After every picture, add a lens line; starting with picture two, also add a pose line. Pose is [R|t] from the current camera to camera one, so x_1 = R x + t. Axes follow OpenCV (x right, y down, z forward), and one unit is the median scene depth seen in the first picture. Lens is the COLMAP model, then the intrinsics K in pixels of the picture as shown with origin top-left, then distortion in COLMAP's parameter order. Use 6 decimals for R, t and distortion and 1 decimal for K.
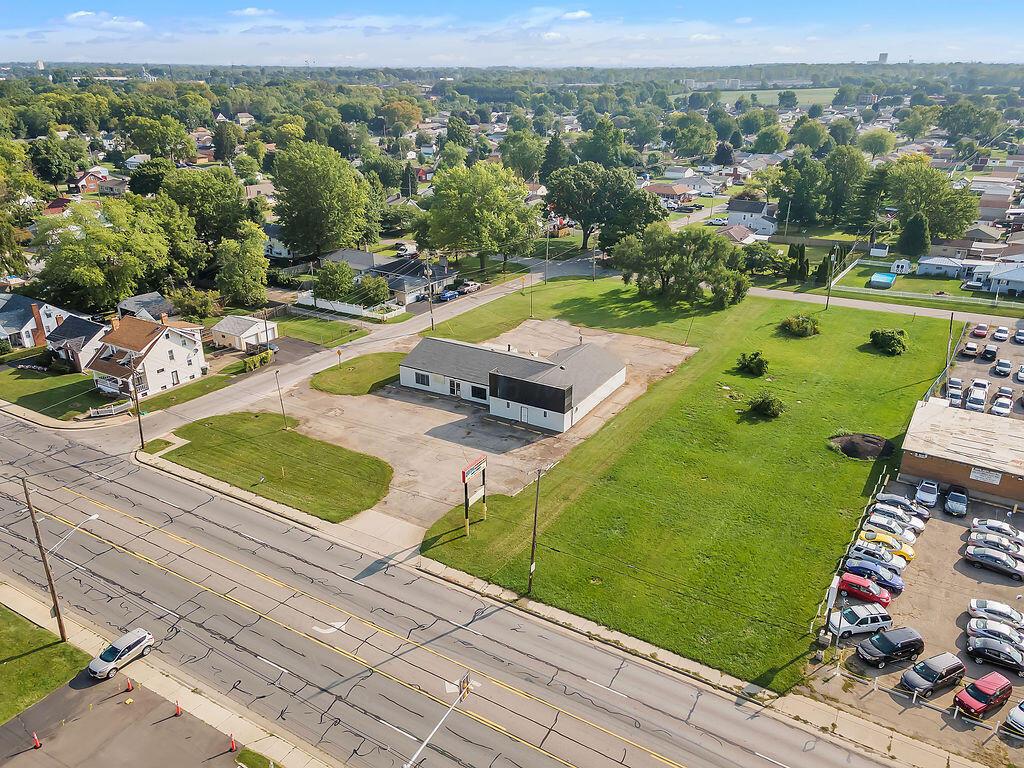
lens RADIAL K [[753.3, 0, 512.0], [0, 753.3, 384.0], [0, 0, 1]] dist [0.036833, 0.009994]
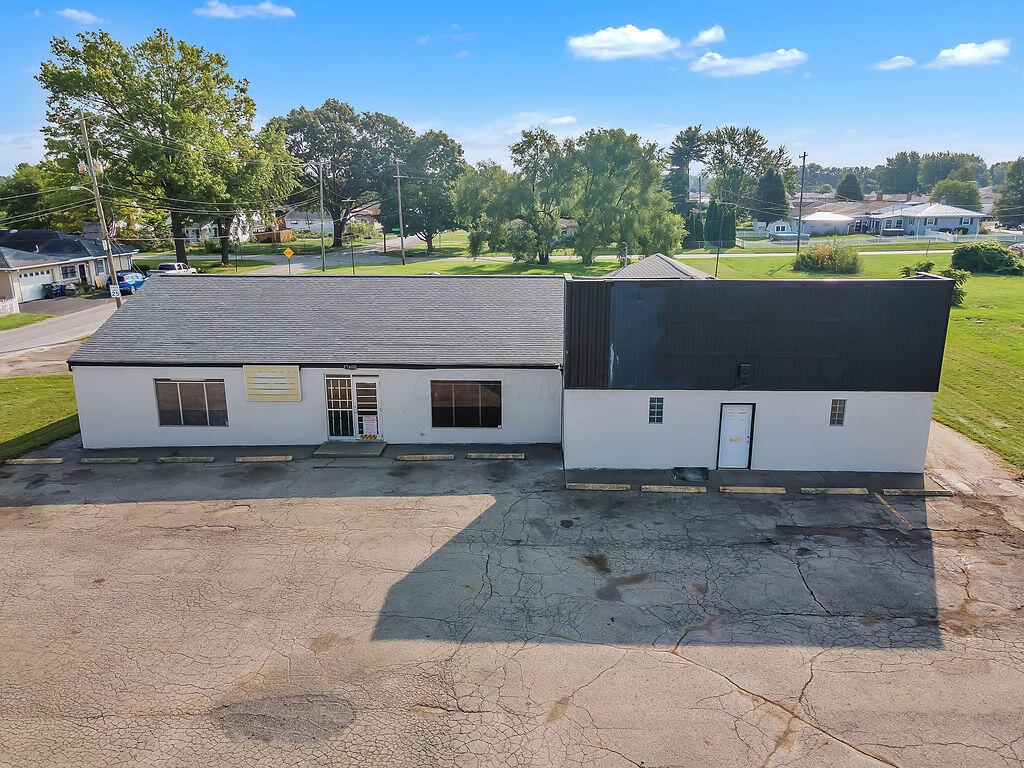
lens RADIAL K [[753.3, 0, 512.0], [0, 753.3, 384.0], [0, 0, 1]] dist [0.036833, 0.009994]
pose [[0.877431, -0.122352, 0.463837, -0.149114], [0.187945, 0.977305, -0.097736, 0.032841], [-0.441351, 0.172932, 0.880513, 0.778800]]
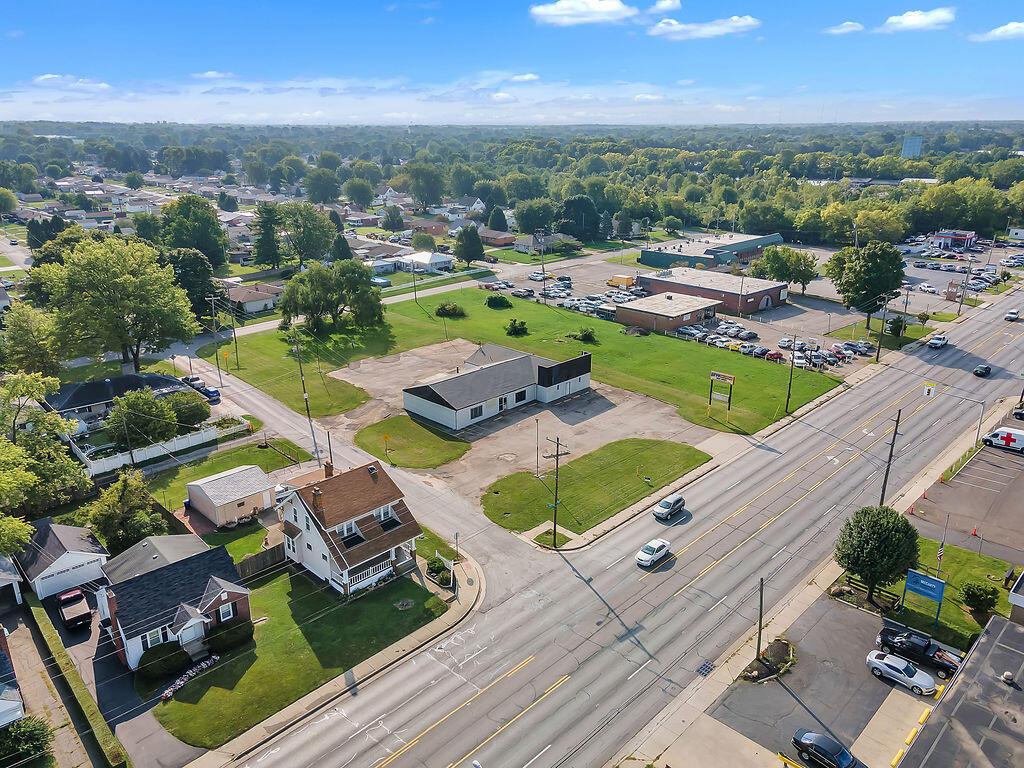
lens RADIAL K [[753.3, 0, 512.0], [0, 753.3, 384.0], [0, 0, 1]] dist [0.036833, 0.009994]
pose [[0.233764, -0.315818, 0.919572, -1.127630], [0.376869, 0.901271, 0.213729, -0.263391], [-0.896283, 0.296597, 0.329707, 0.630628]]
